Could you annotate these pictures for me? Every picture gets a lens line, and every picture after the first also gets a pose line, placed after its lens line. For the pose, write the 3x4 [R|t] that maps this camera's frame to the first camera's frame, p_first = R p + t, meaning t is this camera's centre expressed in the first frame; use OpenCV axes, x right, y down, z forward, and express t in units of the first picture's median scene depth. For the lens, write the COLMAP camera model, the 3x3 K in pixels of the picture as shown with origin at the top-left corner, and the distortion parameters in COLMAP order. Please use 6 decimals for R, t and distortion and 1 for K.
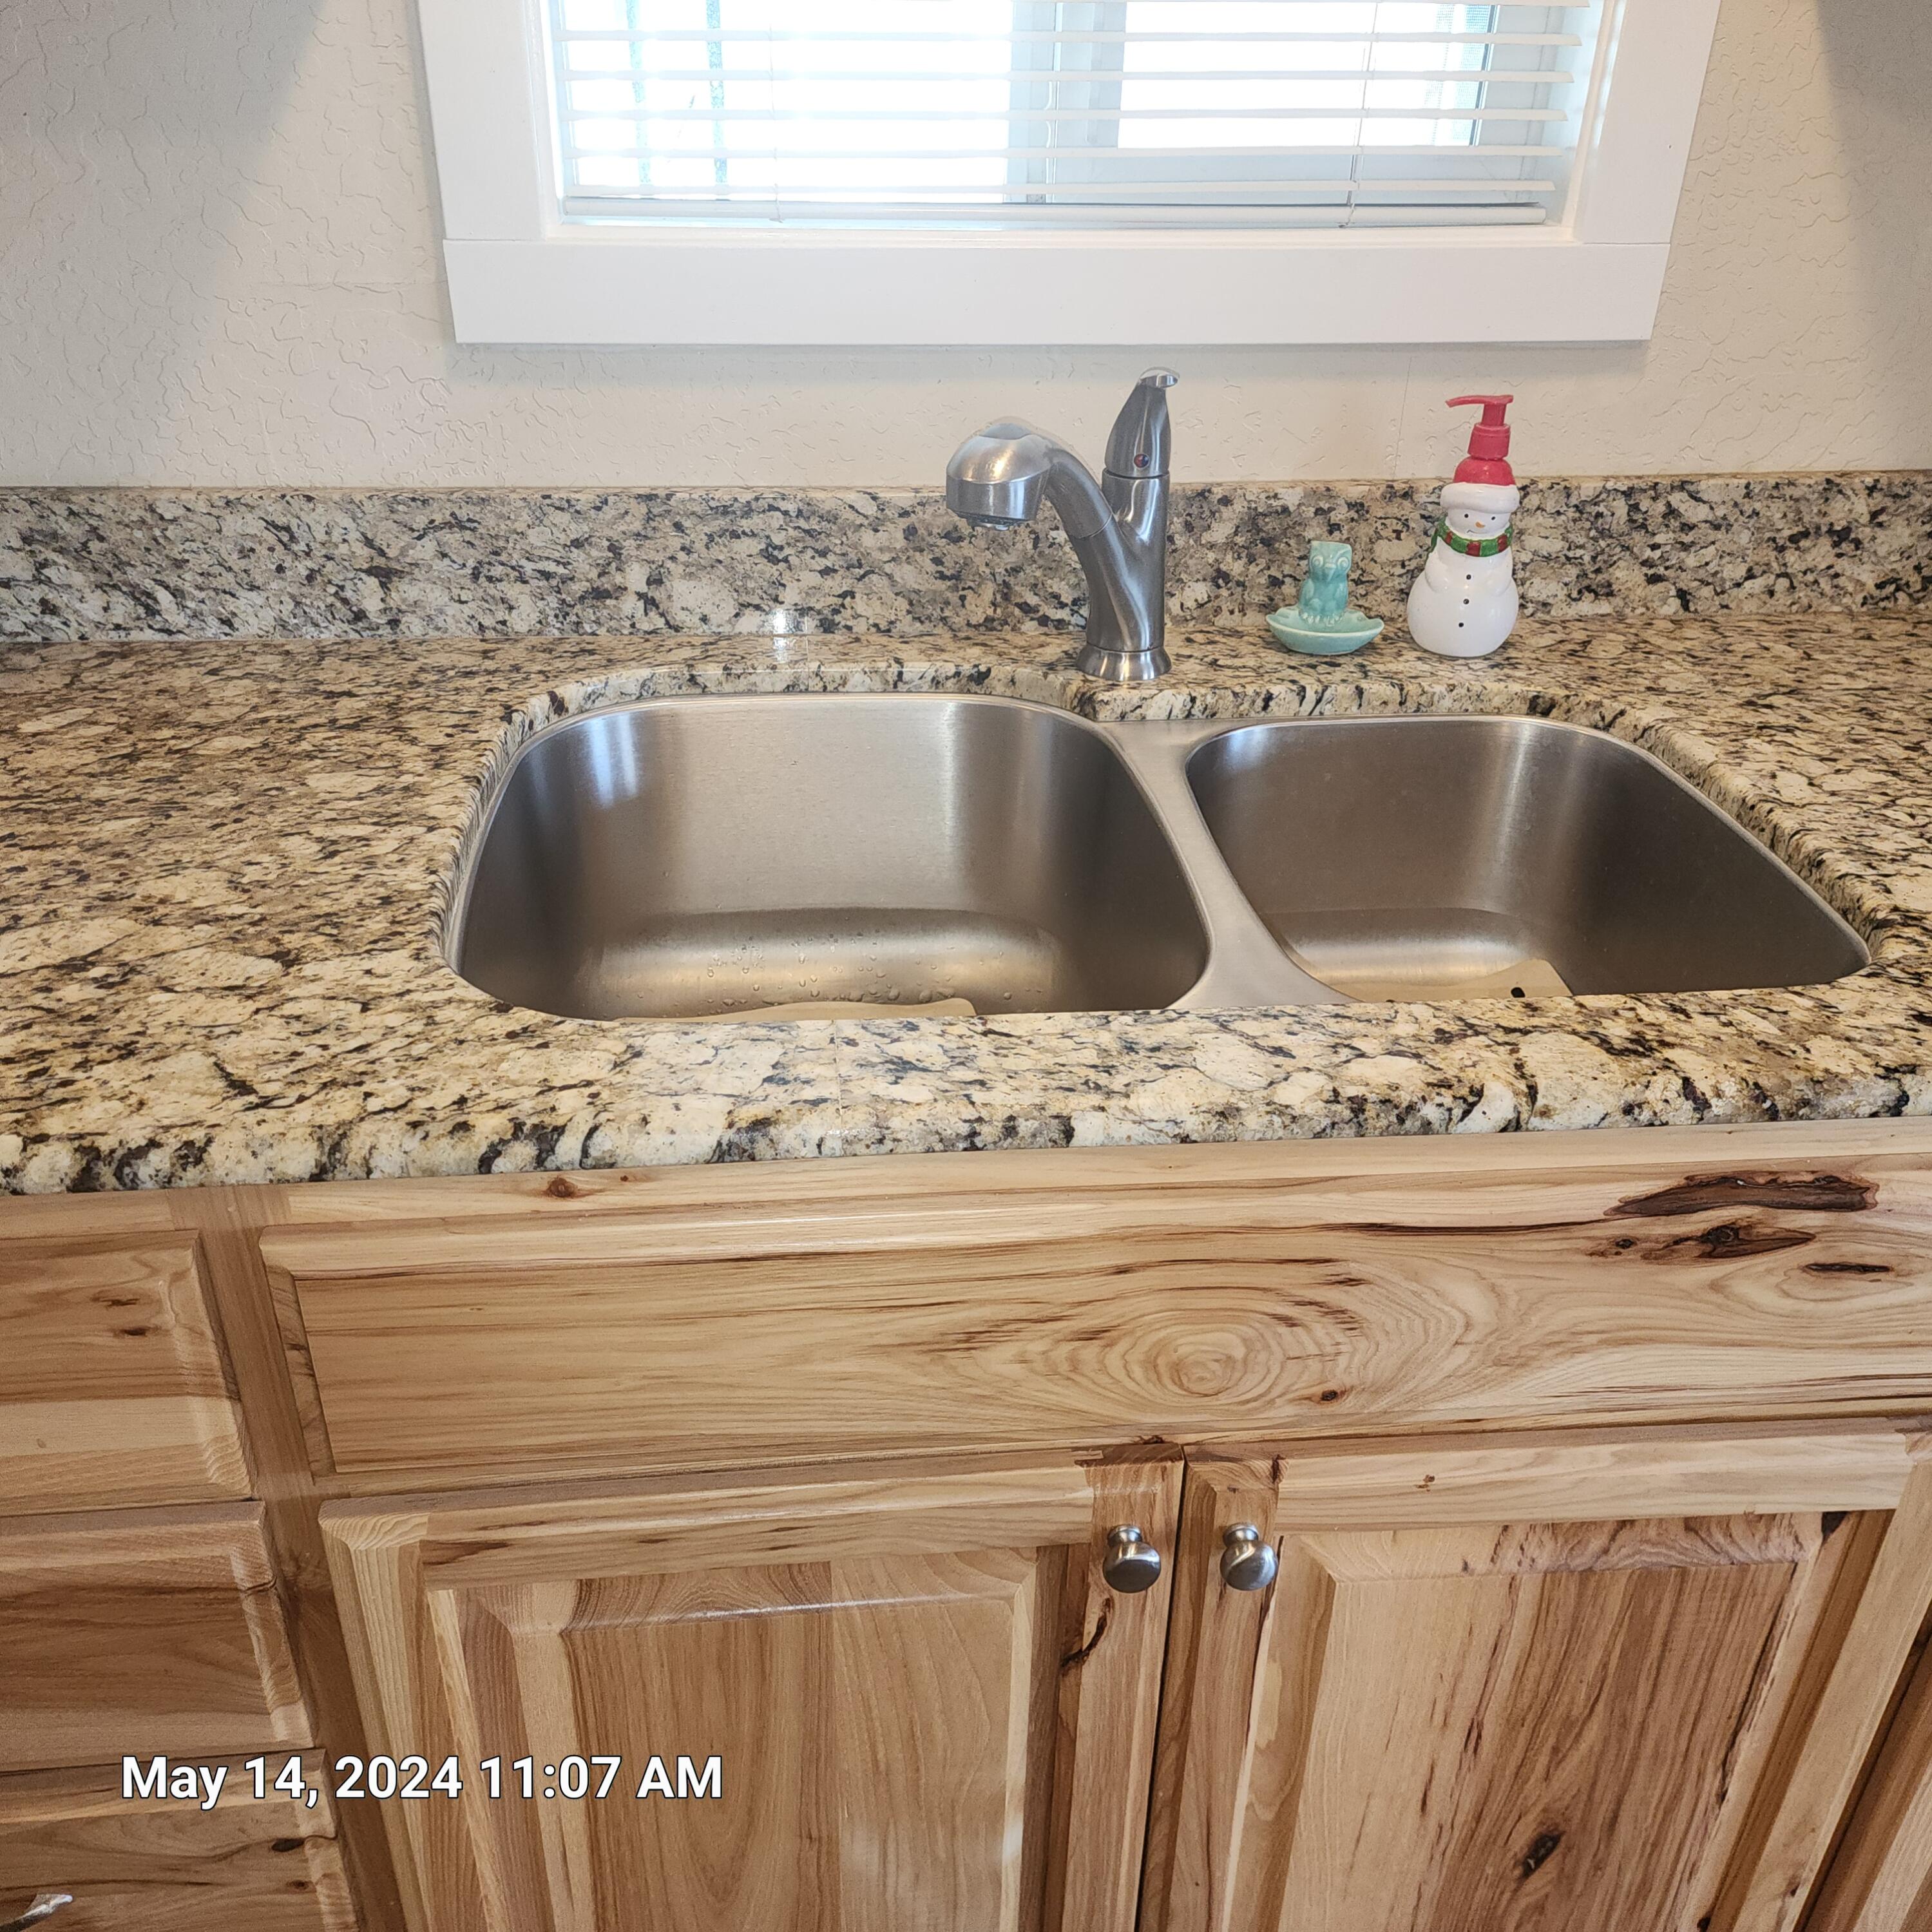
lens RADIAL K [[1716.5, 0, 951.5], [0, 1716.5, 985.0], [0, 0, 1]] dist [0.087001, -0.078845]
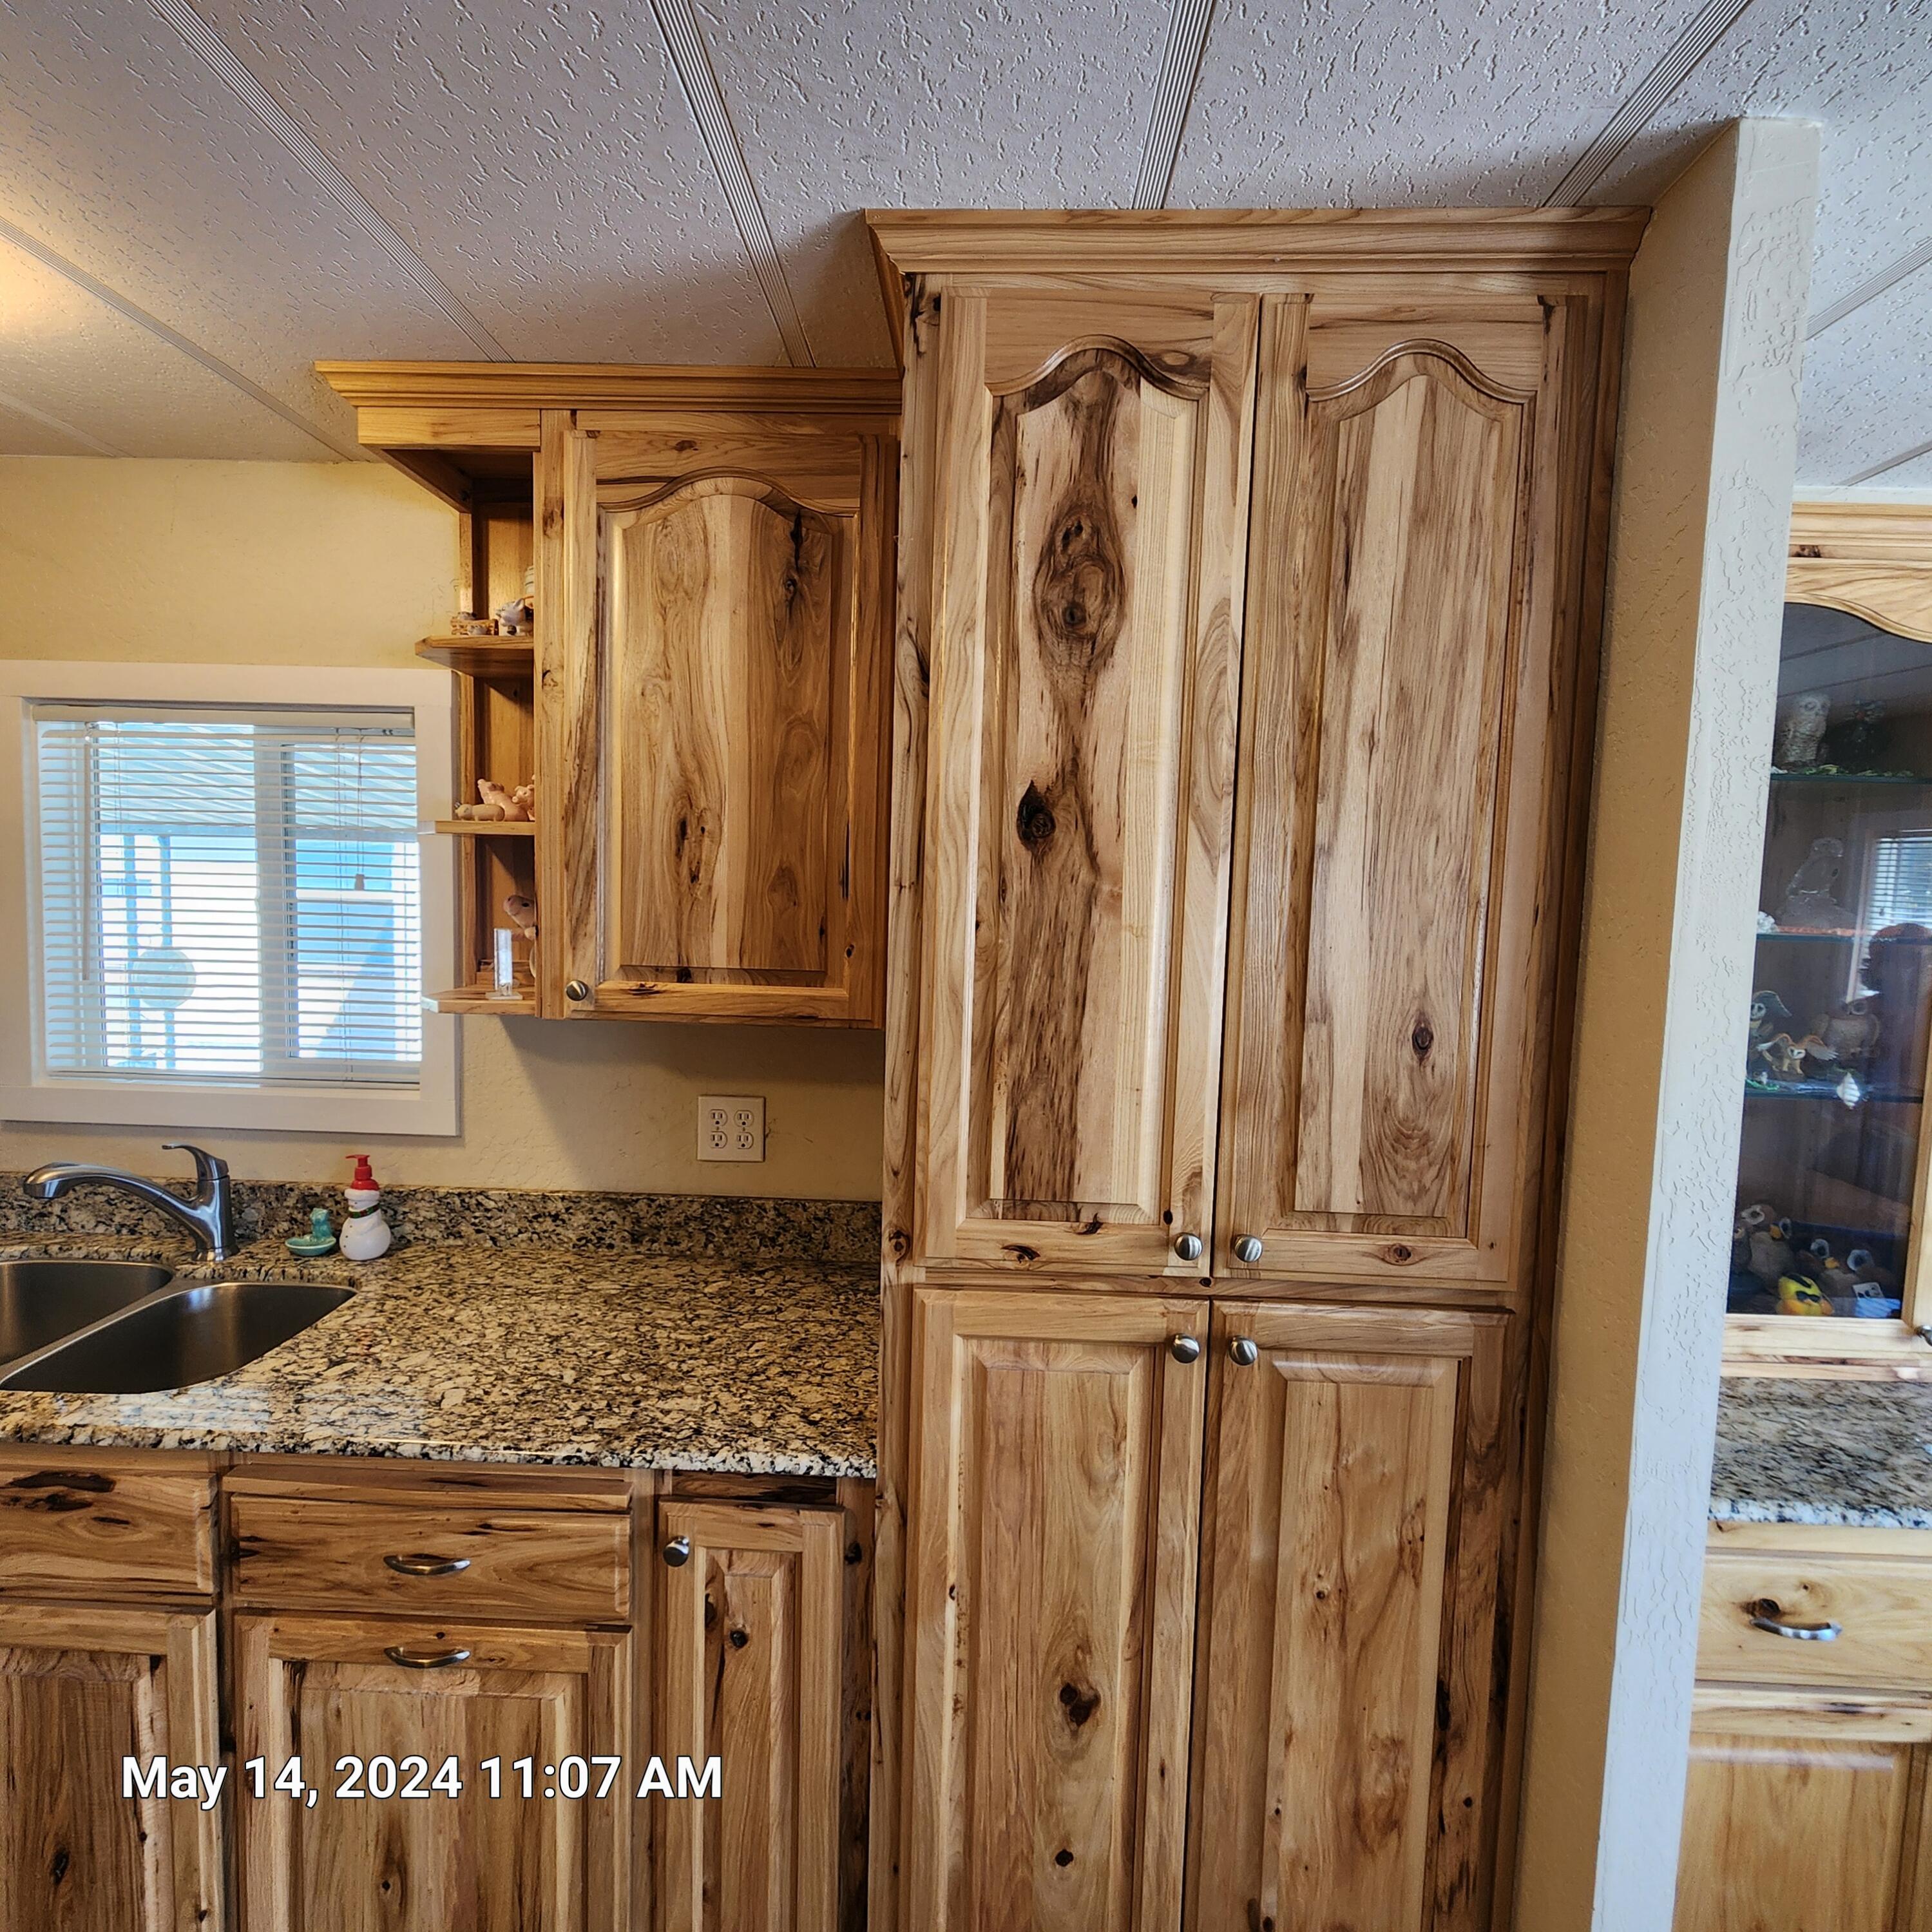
lens RADIAL K [[1065.5, 0, 962.5], [0, 1065.5, 953.7], [0, 0, 1]] dist [0.002334, -0.000165]
pose [[0.991996, 0.019051, -0.124825, 1.284813], [-0.071846, 0.898093, -0.433897, 0.006990], [0.103838, 0.439392, 0.892274, -0.393003]]
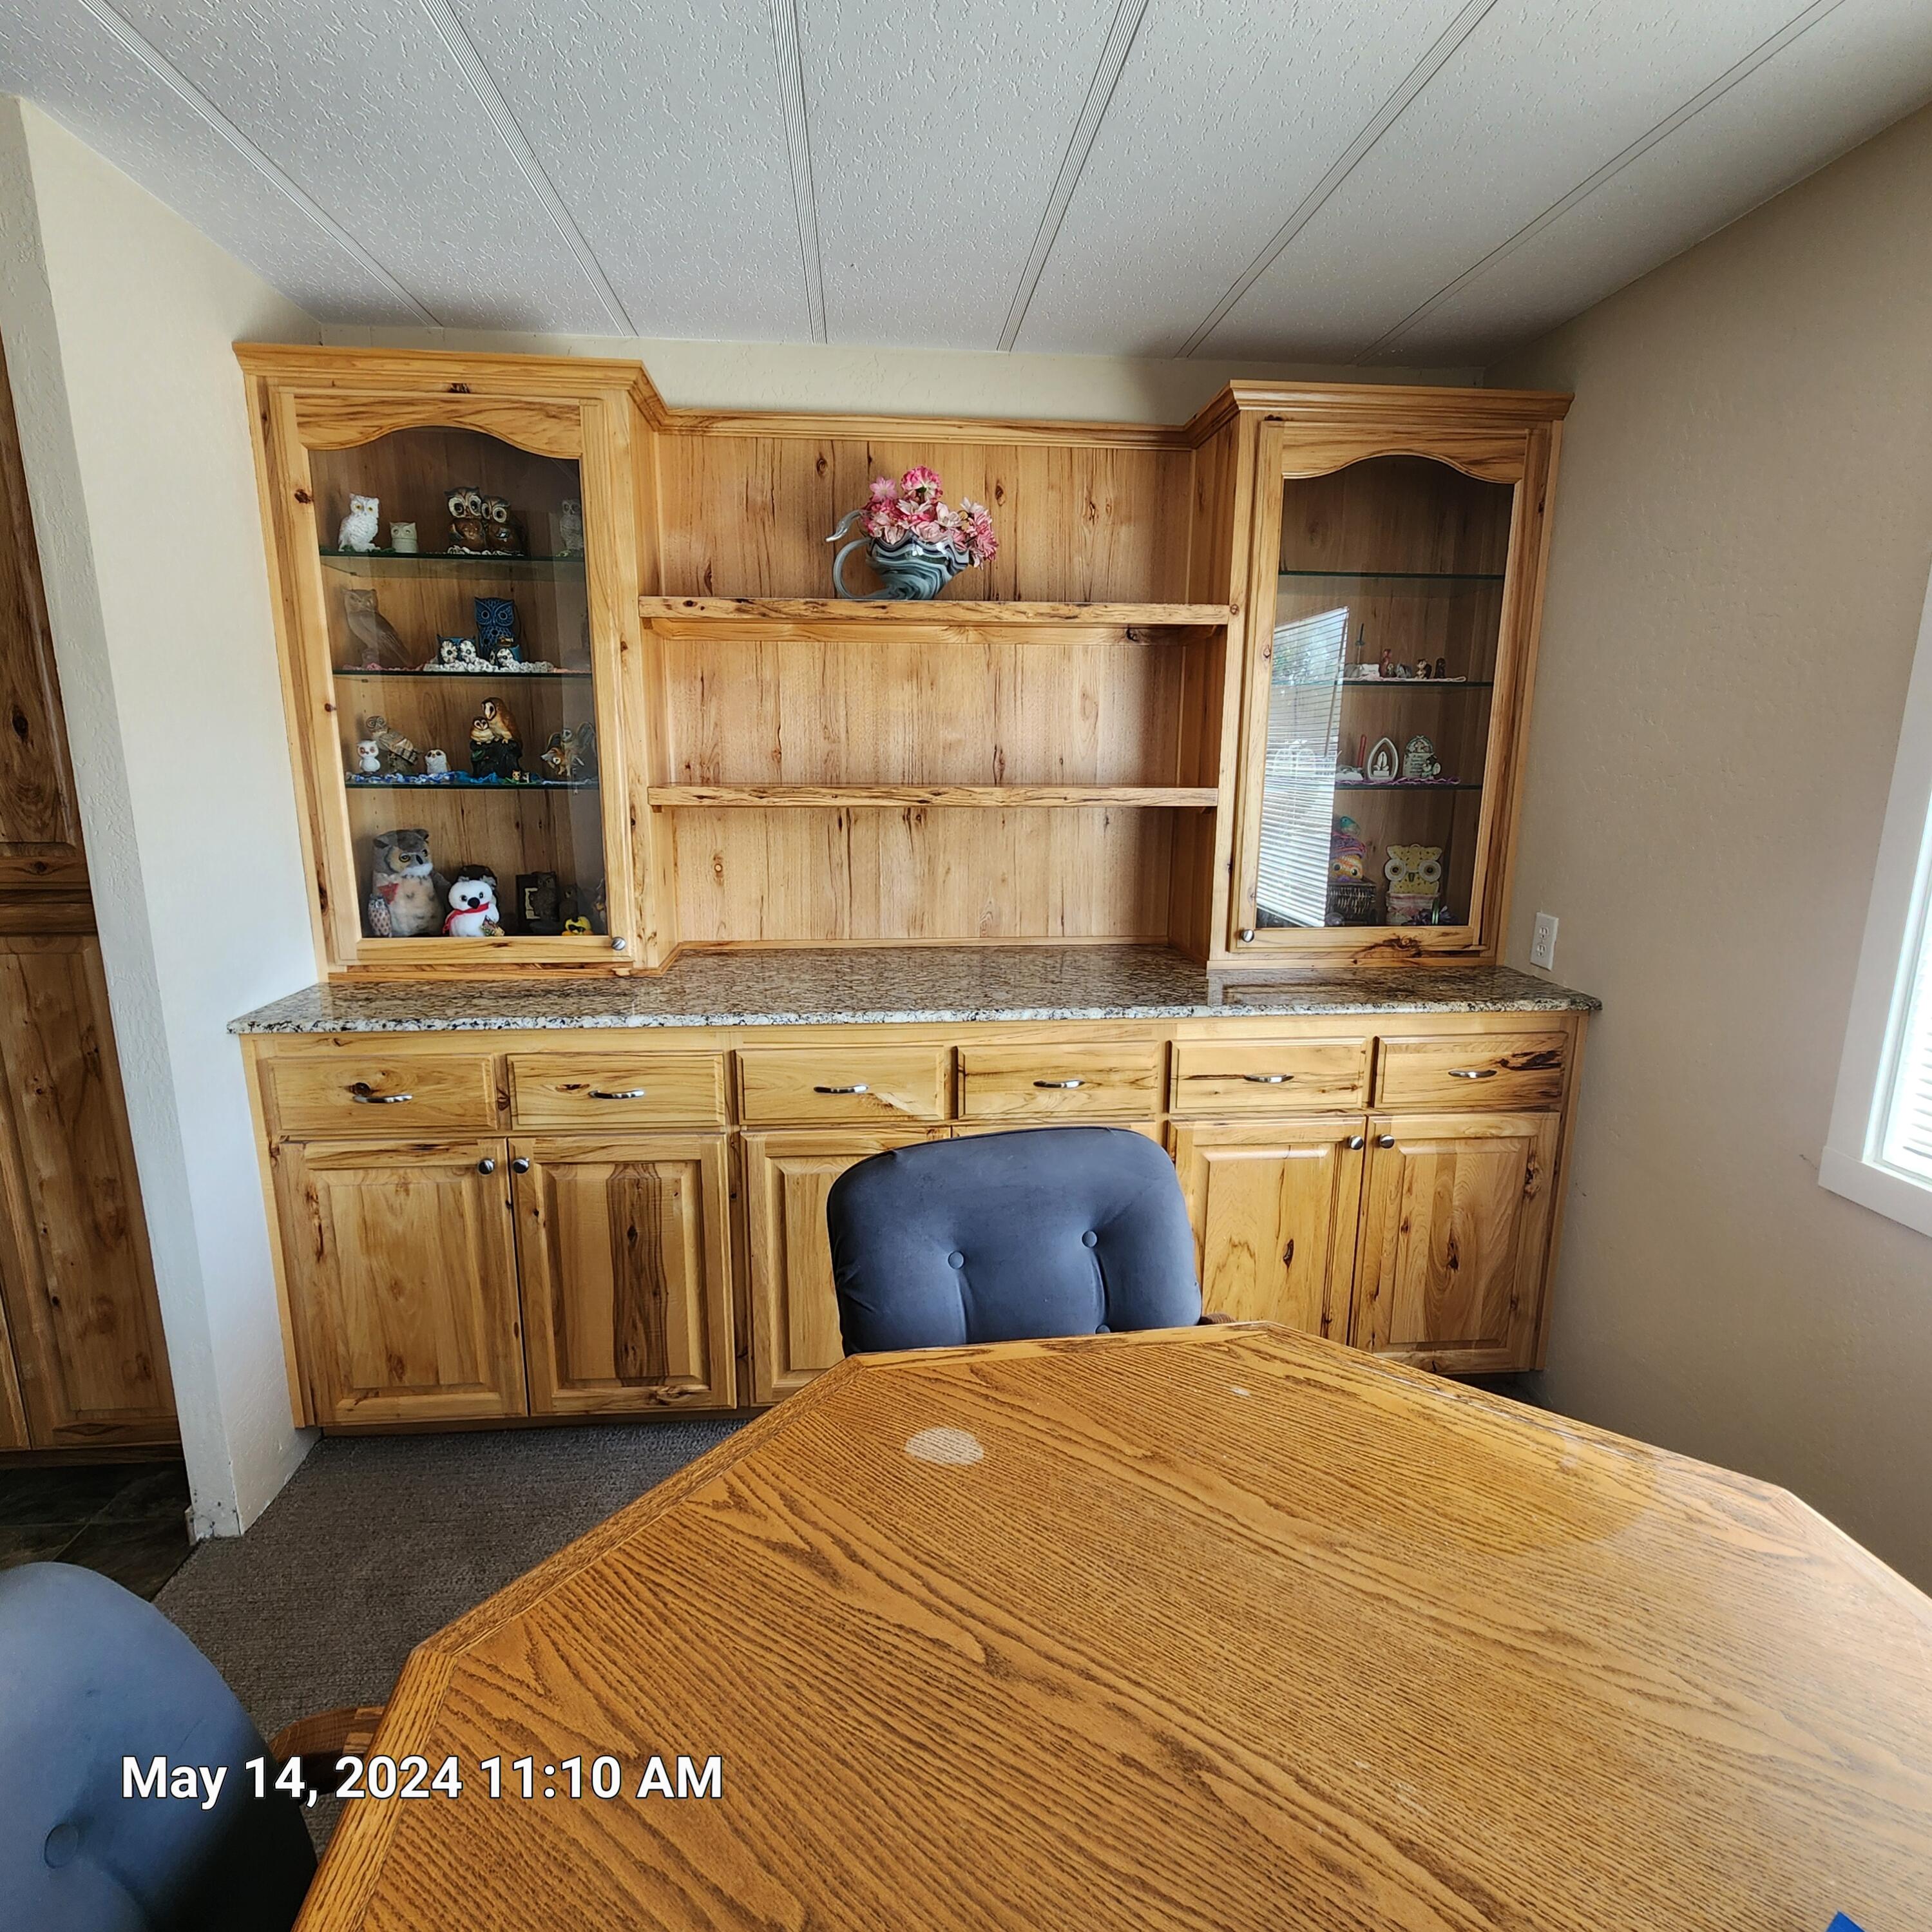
lens RADIAL K [[1065.5, 0, 963.2], [0, 1065.5, 949.1], [0, 0, 1]] dist [0.002334, -0.000165]
pose [[0.999921, -0.002606, -0.012319, 1.711807], [-0.001359, 0.950289, -0.311368, 0.105709], [0.012518, 0.311360, 0.950210, -0.484923]]
